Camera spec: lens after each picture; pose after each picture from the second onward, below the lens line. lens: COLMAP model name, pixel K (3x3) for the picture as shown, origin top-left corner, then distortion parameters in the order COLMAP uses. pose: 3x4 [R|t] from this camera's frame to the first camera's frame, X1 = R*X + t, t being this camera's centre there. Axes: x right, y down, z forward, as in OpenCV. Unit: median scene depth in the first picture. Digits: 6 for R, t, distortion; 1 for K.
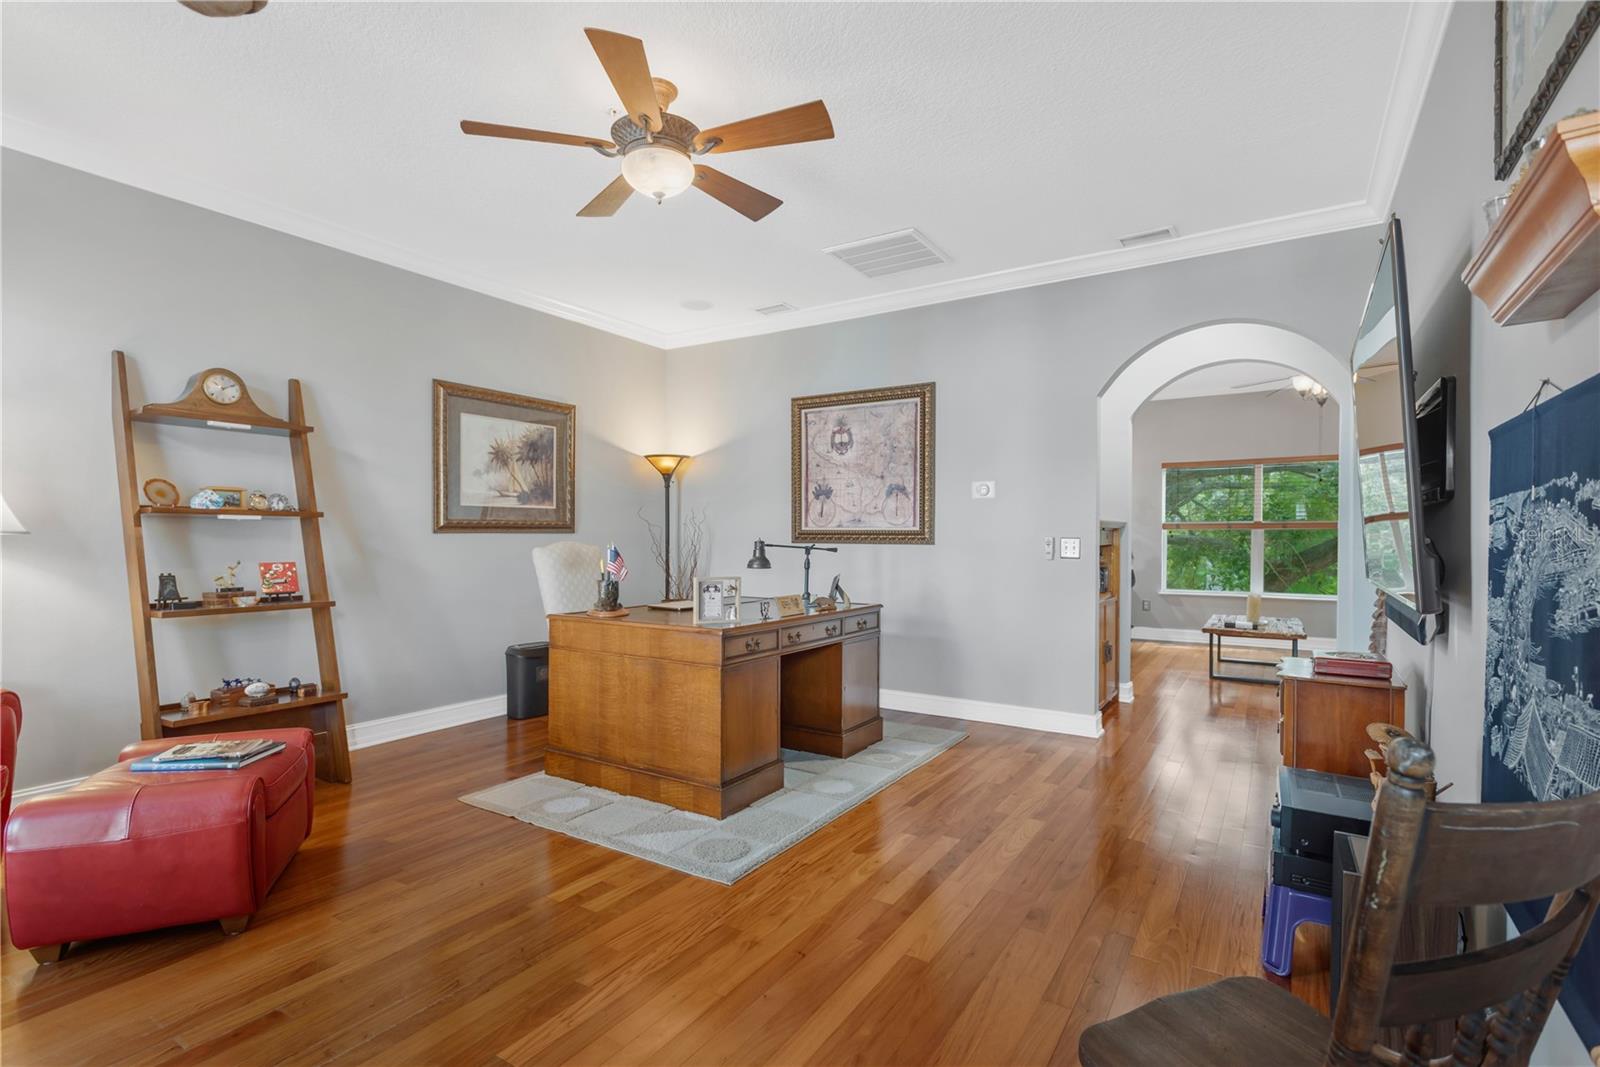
lens RADIAL K [[755.1, 0, 800.0], [0, 755.1, 533.5], [0, 0, 1]] dist [0.022332, -0.000098]
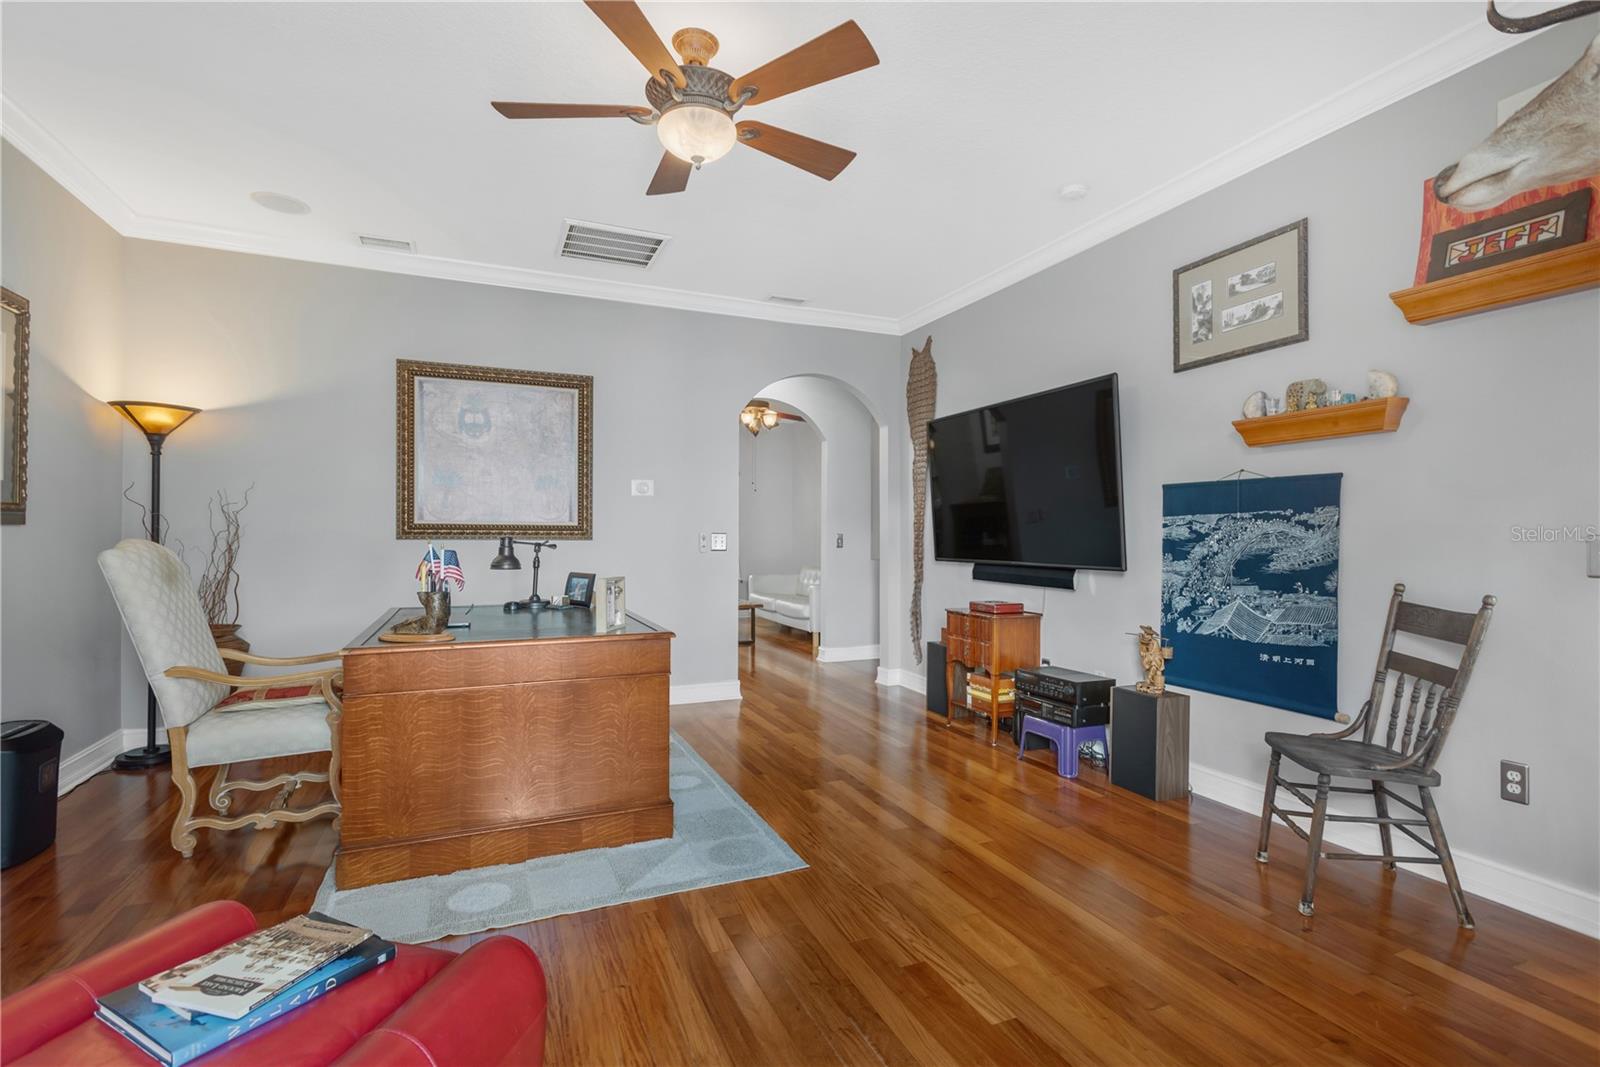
lens RADIAL K [[744.8, 0, 800.2], [0, 744.8, 536.8], [0, 0, 1]] dist [0.008570, -0.000588]
pose [[0.558390, -0.002101, 0.829576, -0.488091], [-0.003902, 0.999979, 0.005159, 0.004002], [-0.829570, -0.006118, 0.558370, 0.230562]]
